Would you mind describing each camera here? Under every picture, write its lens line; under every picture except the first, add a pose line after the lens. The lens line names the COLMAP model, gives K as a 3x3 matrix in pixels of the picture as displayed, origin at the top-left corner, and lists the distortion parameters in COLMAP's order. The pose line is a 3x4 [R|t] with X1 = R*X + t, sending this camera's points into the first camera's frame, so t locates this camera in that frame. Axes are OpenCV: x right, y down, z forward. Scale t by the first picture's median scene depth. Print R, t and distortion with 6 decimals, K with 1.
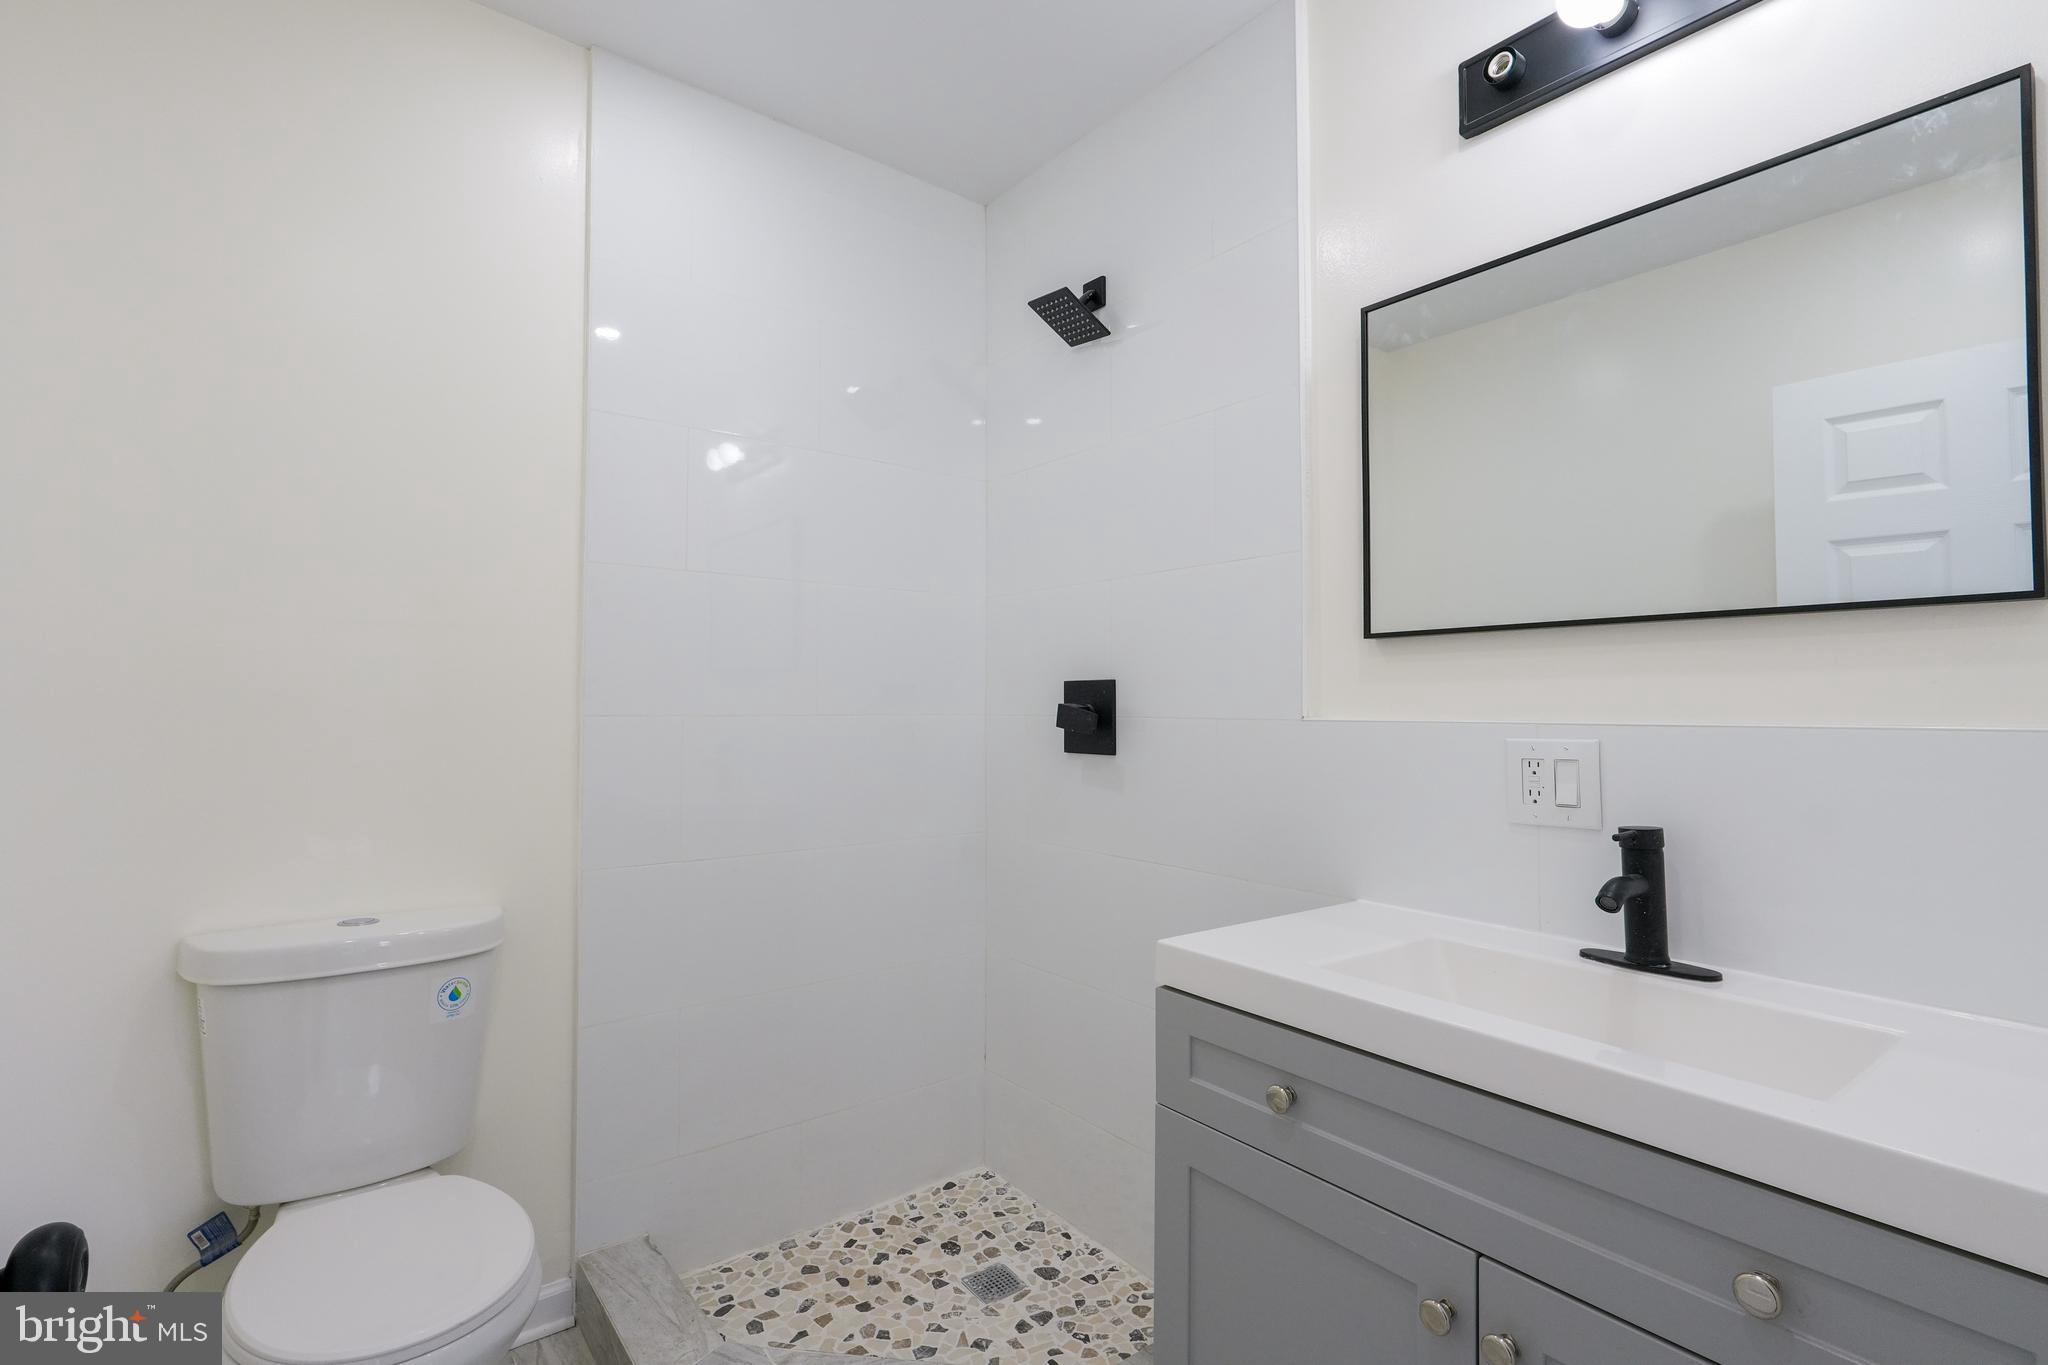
lens RADIAL K [[961.7, 0, 1024.0], [0, 961.7, 682.5], [0, 0, 1]] dist [0.002037, 0.000103]
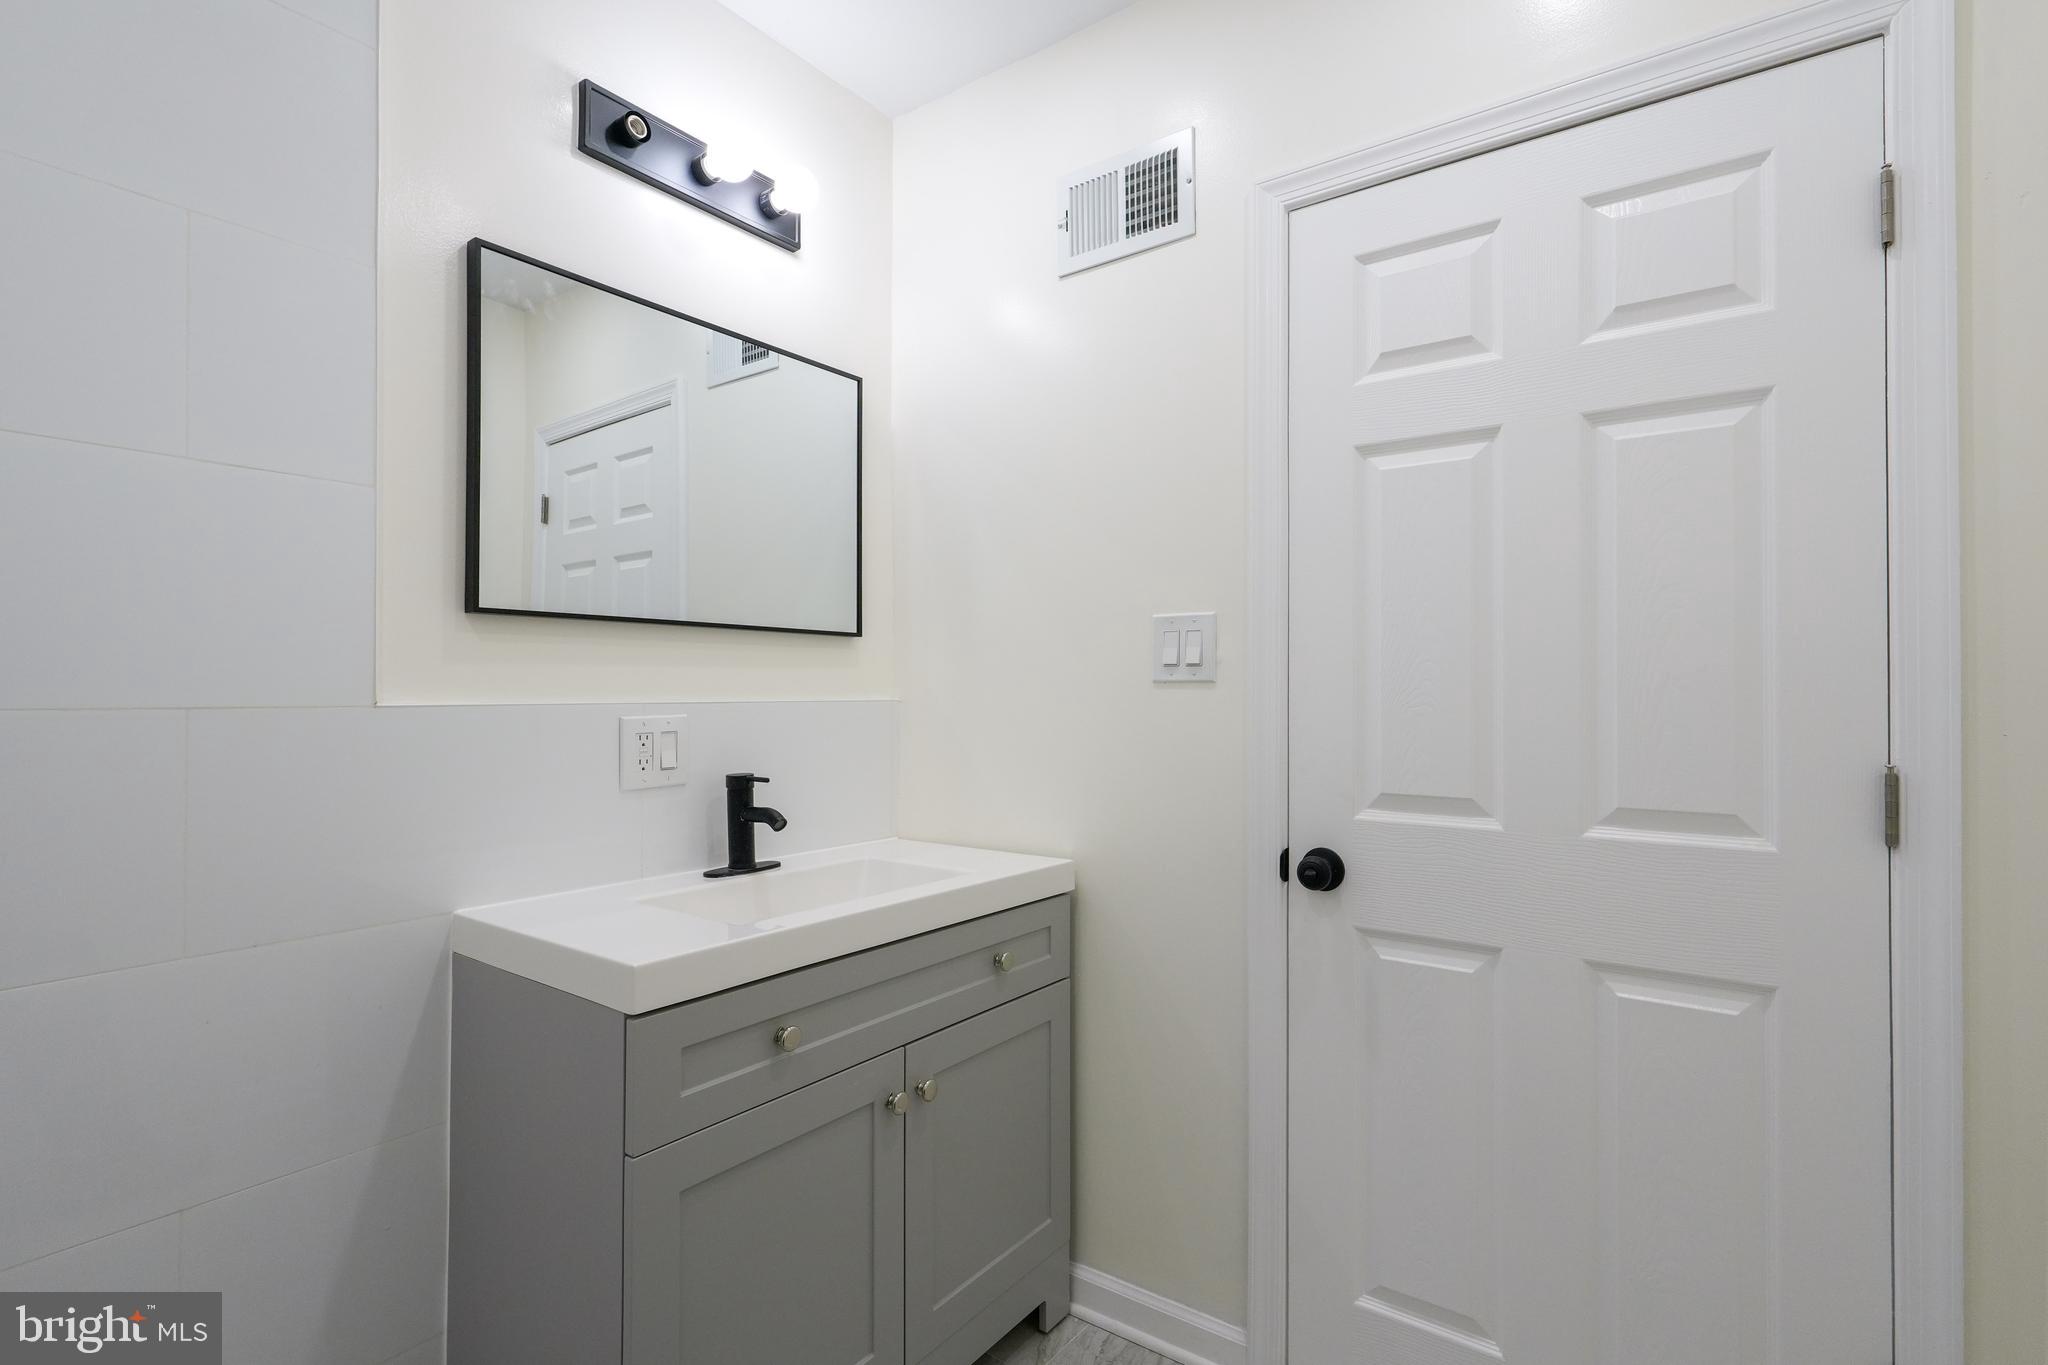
lens RADIAL K [[961.7, 0, 1024.0], [0, 961.7, 682.5], [0, 0, 1]] dist [0.002037, 0.000103]
pose [[-0.286536, 0.003476, 0.958063, -0.558338], [-0.027683, 0.999546, -0.011906, 0.013500], [-0.957669, -0.029934, -0.286310, 0.666636]]
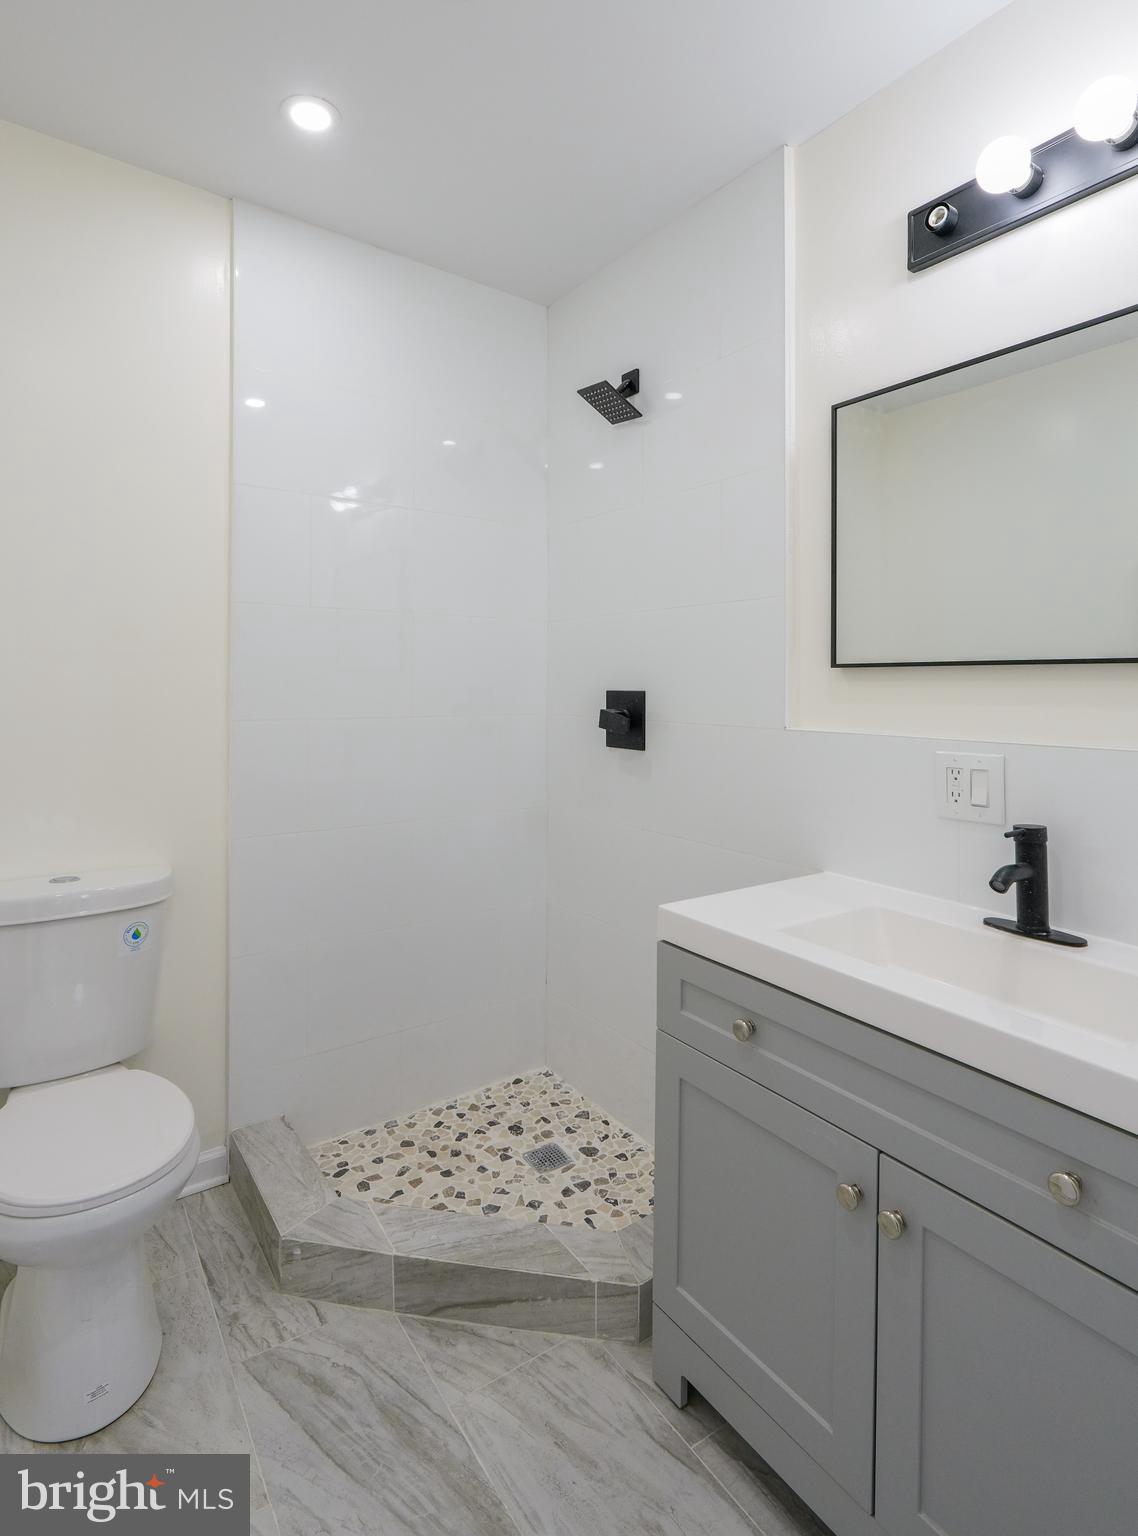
lens RADIAL K [[794.9, 0, 569.6], [0, 794.9, 681.9], [0, 0, 1]] dist [0.004385, 0.000983]
pose [[0.999118, 0.001994, -0.041932, 0.045249], [-0.001005, 0.999721, 0.023582, -0.044488], [0.041967, -0.023519, 0.998842, -0.057607]]
